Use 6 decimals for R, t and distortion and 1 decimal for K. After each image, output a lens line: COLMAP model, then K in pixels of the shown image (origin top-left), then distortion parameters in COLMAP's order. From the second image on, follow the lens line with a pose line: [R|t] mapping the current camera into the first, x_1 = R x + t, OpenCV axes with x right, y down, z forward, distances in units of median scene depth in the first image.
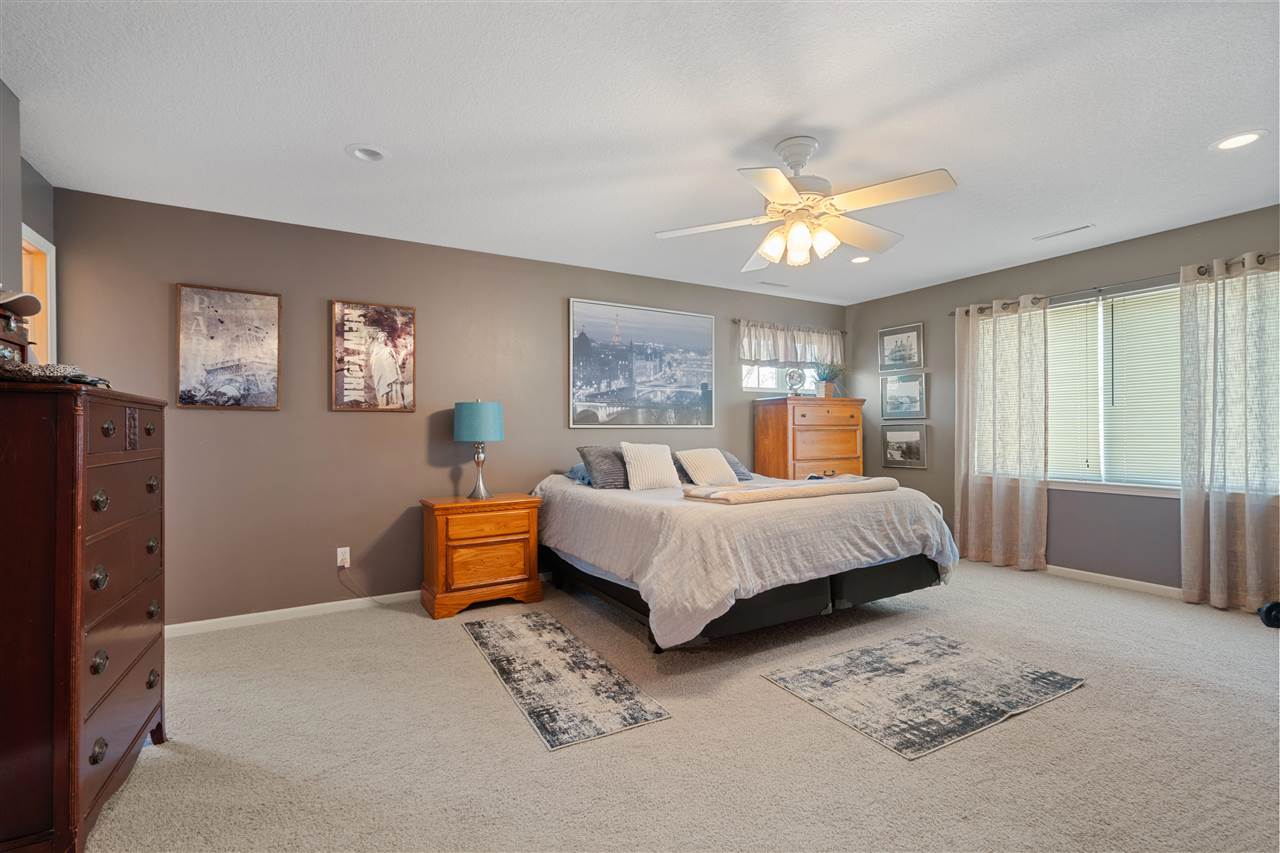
lens RADIAL K [[578.6, 0, 642.2], [0, 578.6, 431.0], [0, 0, 1]] dist [-0.007324, 0.002944]
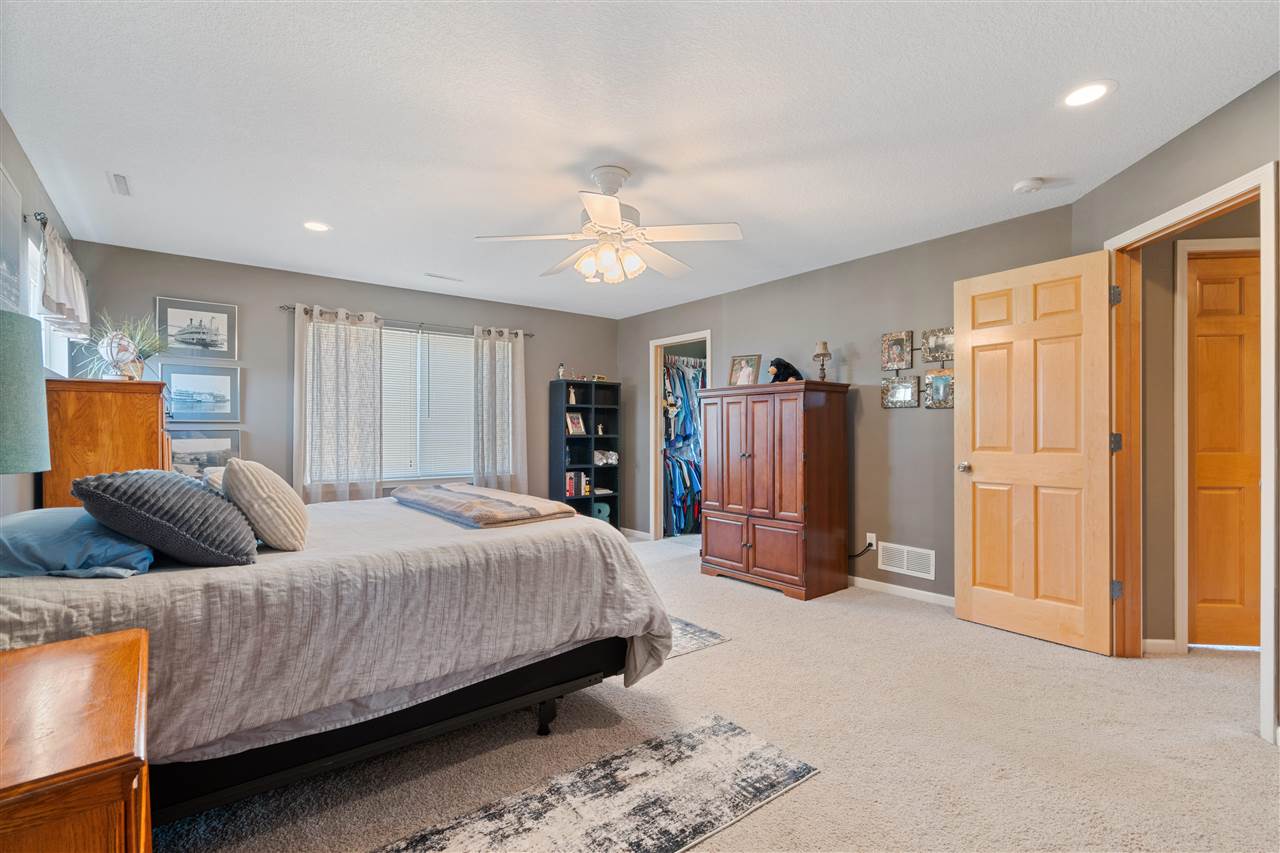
lens RADIAL K [[578.6, 0, 644.4], [0, 578.6, 428.5], [0, 0, 1]] dist [-0.007324, 0.002944]
pose [[-0.149957, 0.015230, 0.988575, -0.564659], [0.005069, 0.999880, -0.014635, 0.002724], [-0.988680, 0.002816, -0.150016, 0.759130]]
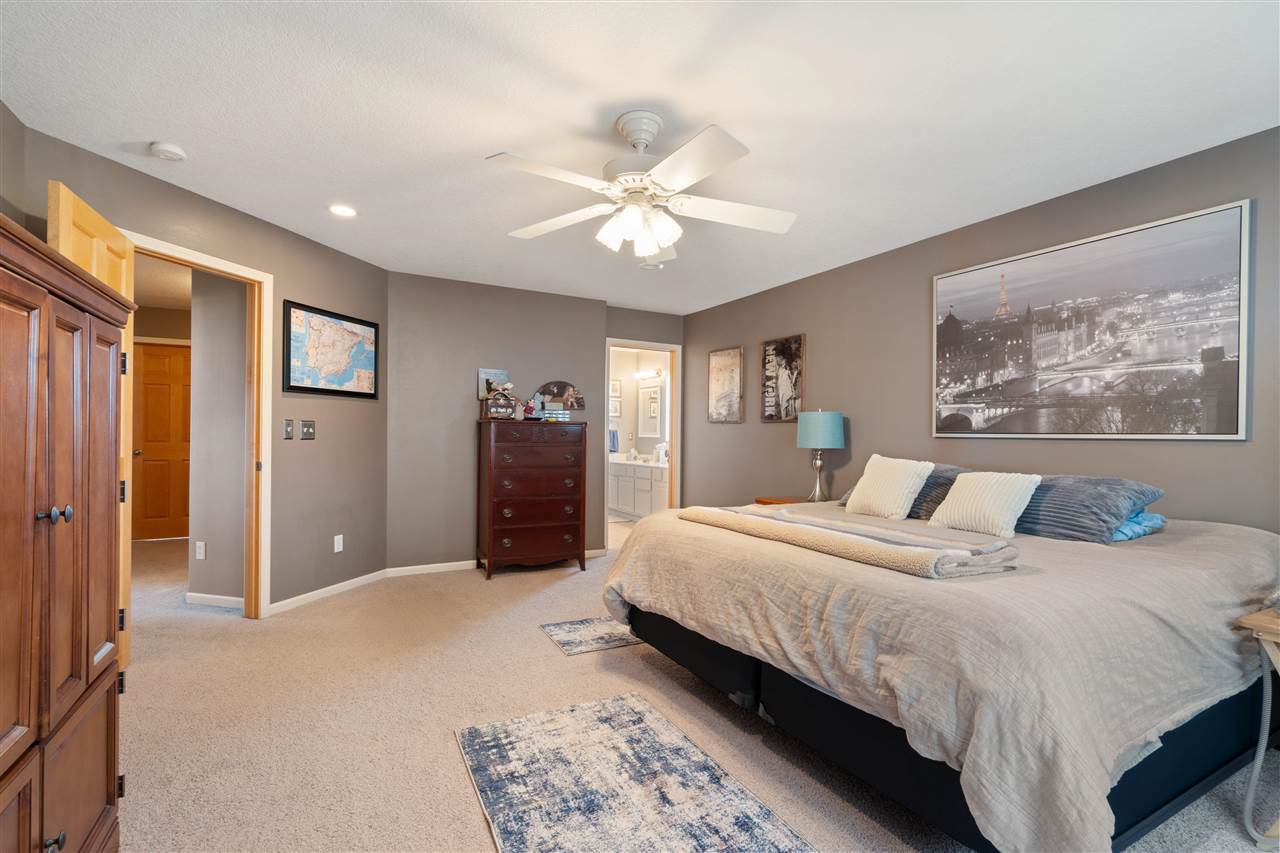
lens RADIAL K [[578.6, 0, 634.3], [0, 578.6, 434.4], [0, 0, 1]] dist [-0.007324, 0.002944]
pose [[-0.033620, 0.003058, -0.999430, 0.806805], [-0.013521, 0.999902, 0.003514, -0.007386], [0.999343, 0.013631, -0.033576, 0.707436]]
